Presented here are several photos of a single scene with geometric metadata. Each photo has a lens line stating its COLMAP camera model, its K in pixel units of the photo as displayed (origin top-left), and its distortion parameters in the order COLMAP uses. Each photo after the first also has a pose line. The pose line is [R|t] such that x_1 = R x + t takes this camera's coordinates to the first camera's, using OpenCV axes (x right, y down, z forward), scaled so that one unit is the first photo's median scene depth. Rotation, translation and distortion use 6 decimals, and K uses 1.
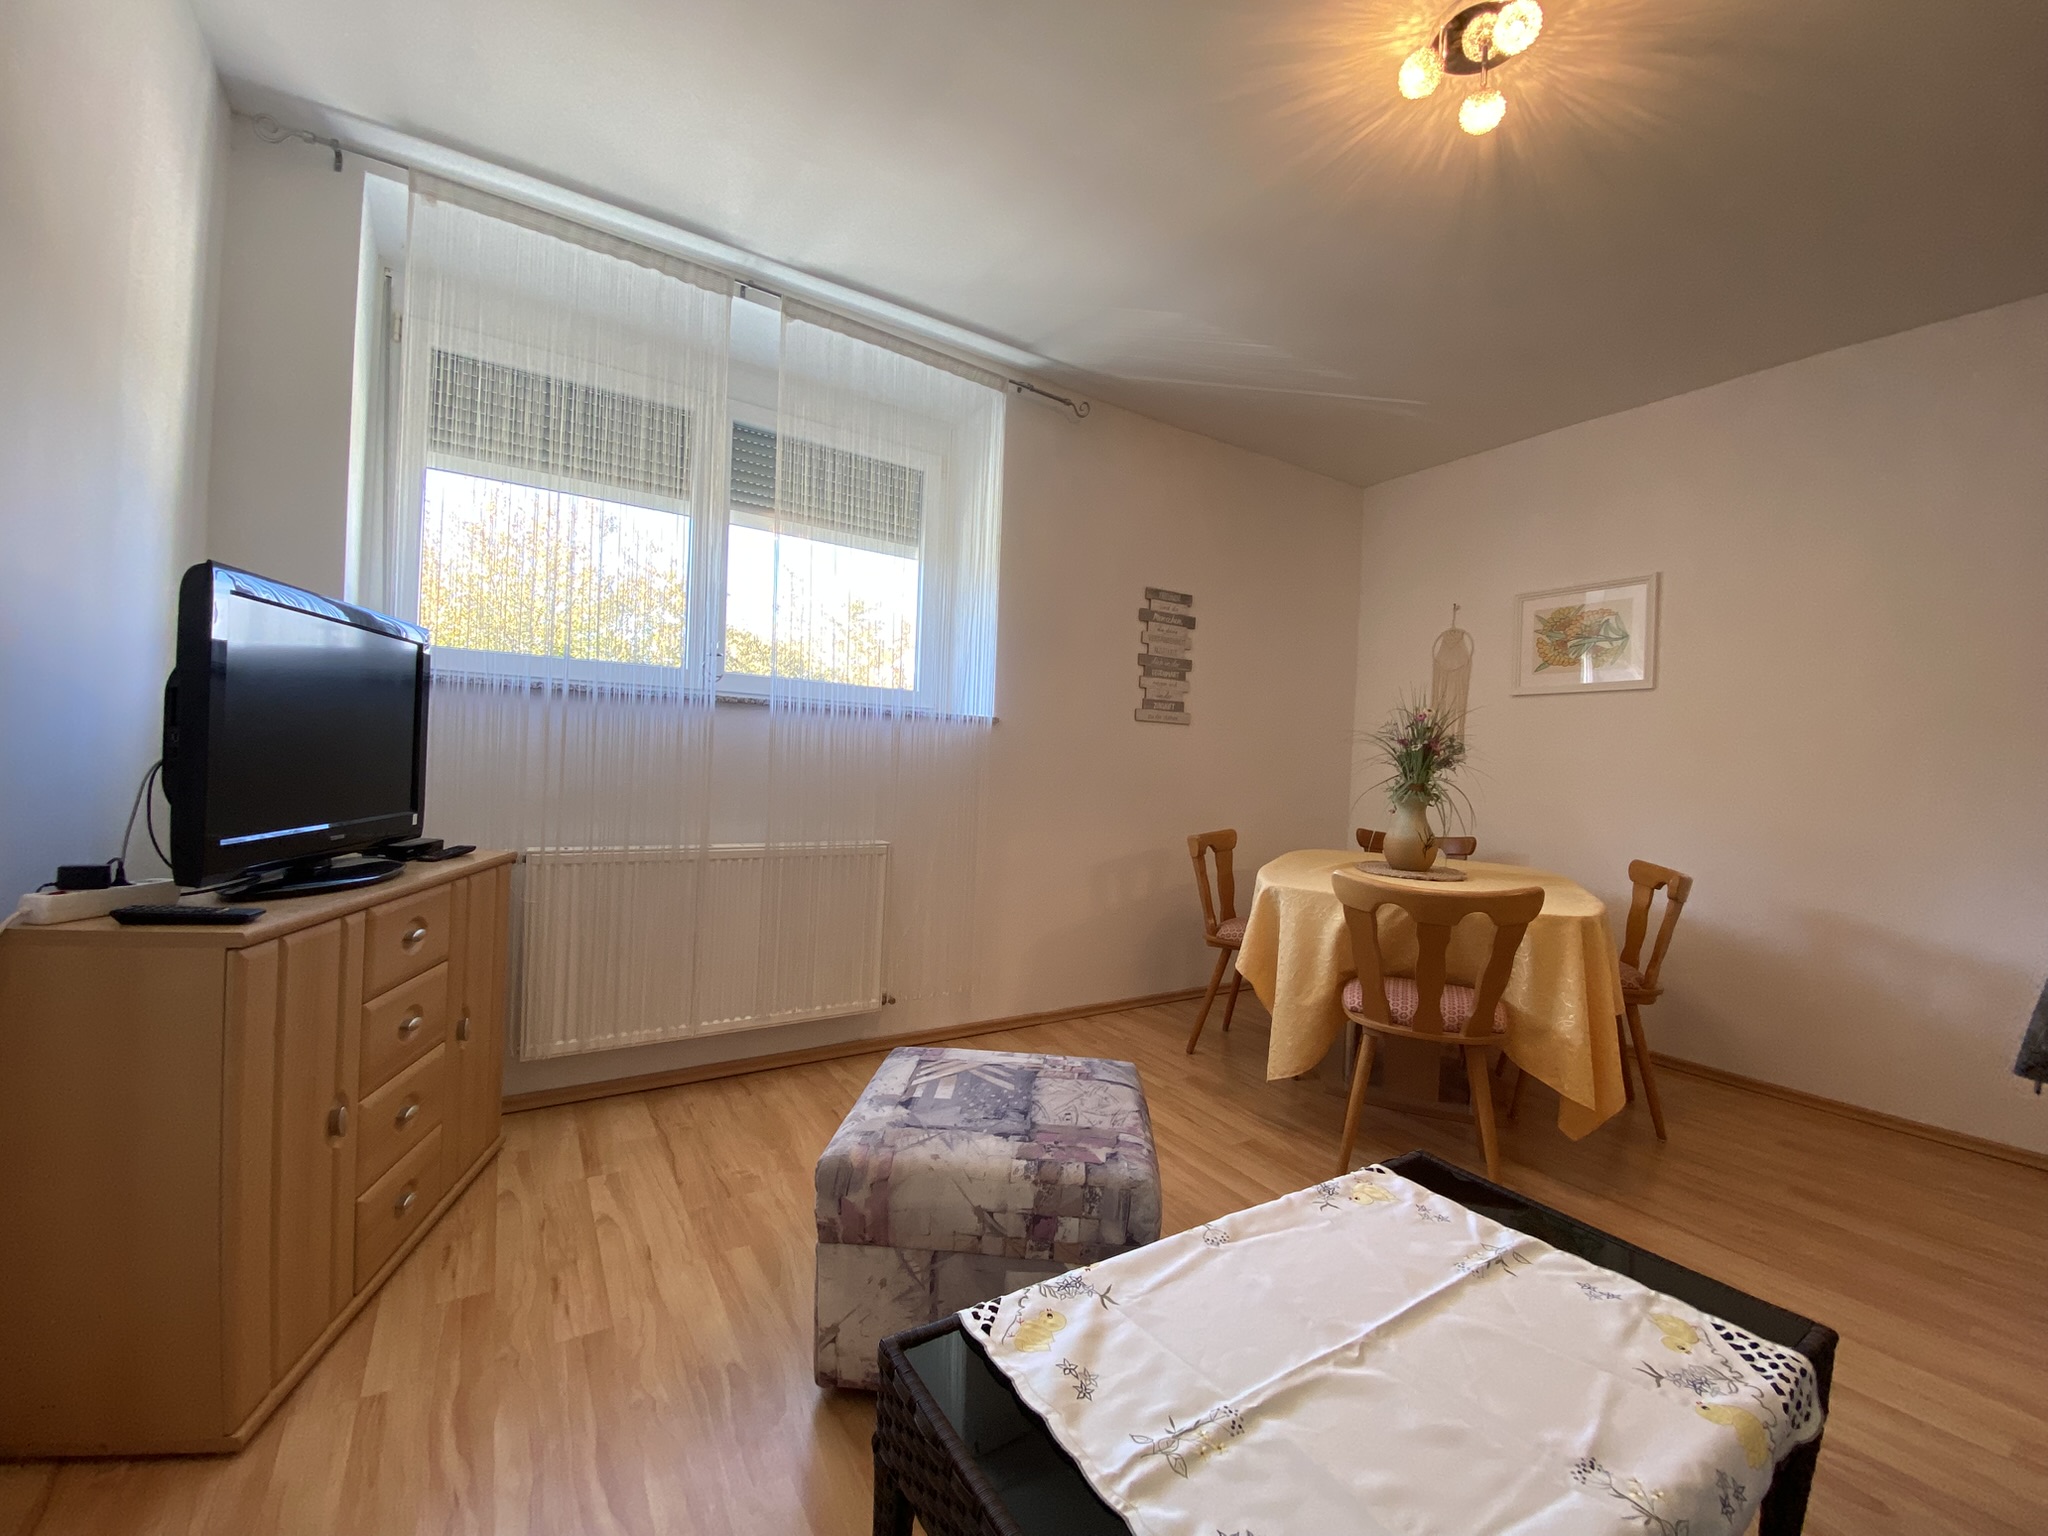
lens RADIAL K [[819.2, 0, 1024.0], [0, 819.2, 768.0], [0, 0, 1]] dist [0.028139, -0.021445]
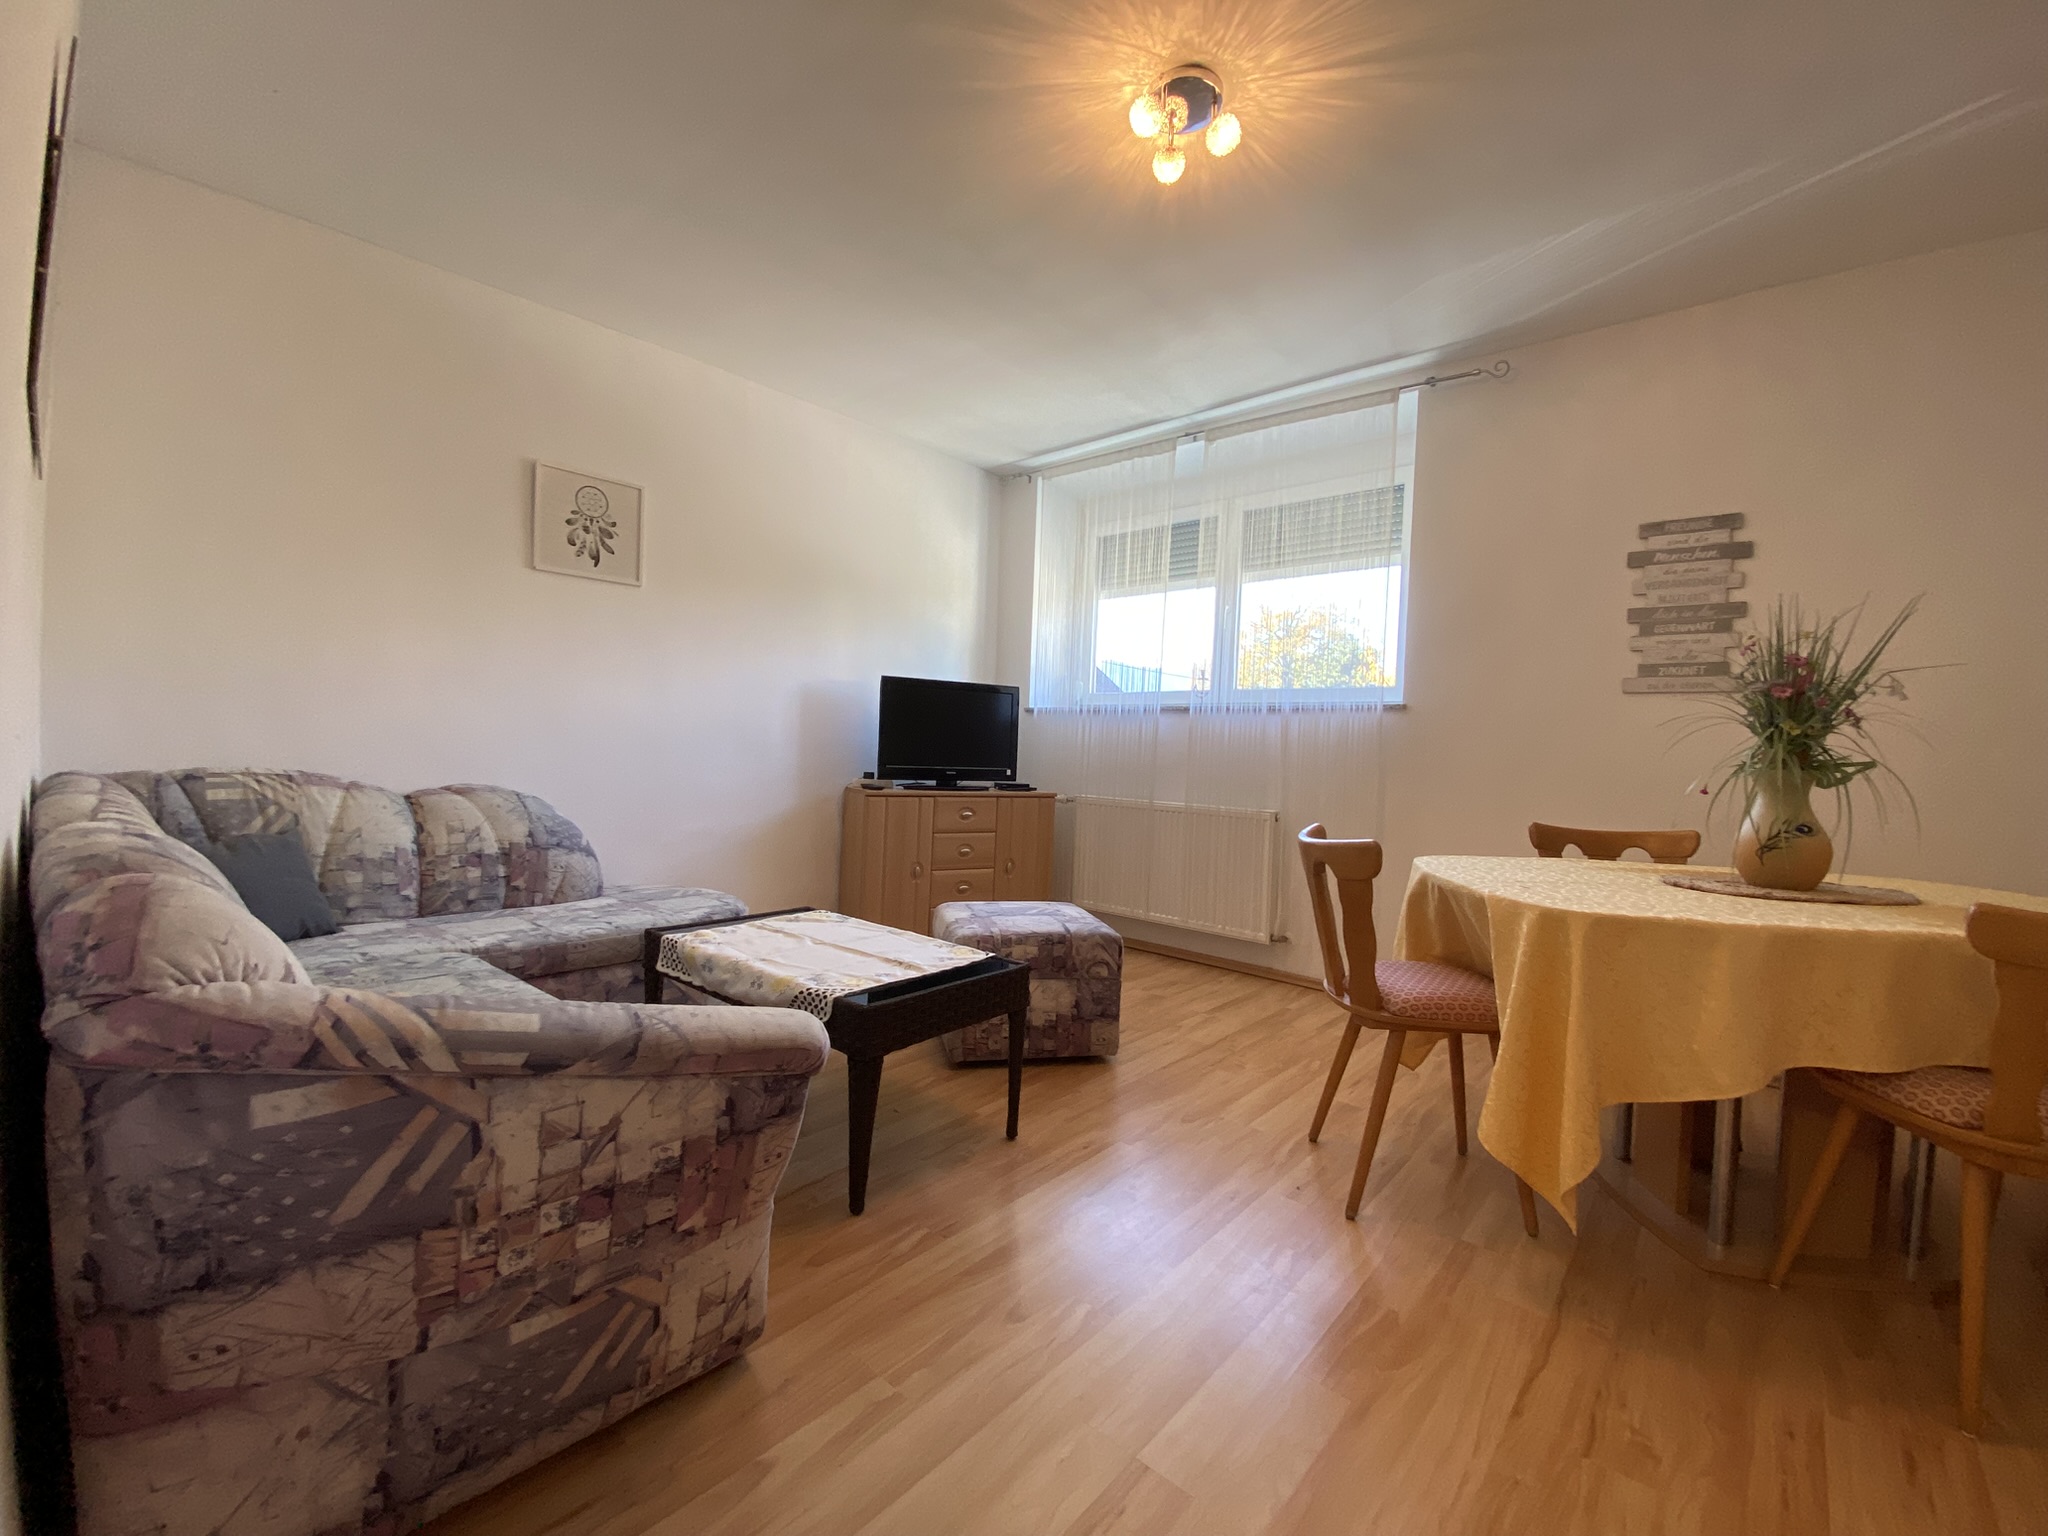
lens RADIAL K [[819.2, 0, 1024.0], [0, 819.2, 768.0], [0, 0, 1]] dist [0.028139, -0.021445]
pose [[0.298214, -0.009728, -0.954450, 0.898293], [-0.030736, 0.999332, -0.019789, 0.060018], [0.954004, 0.035238, 0.297715, 0.249591]]
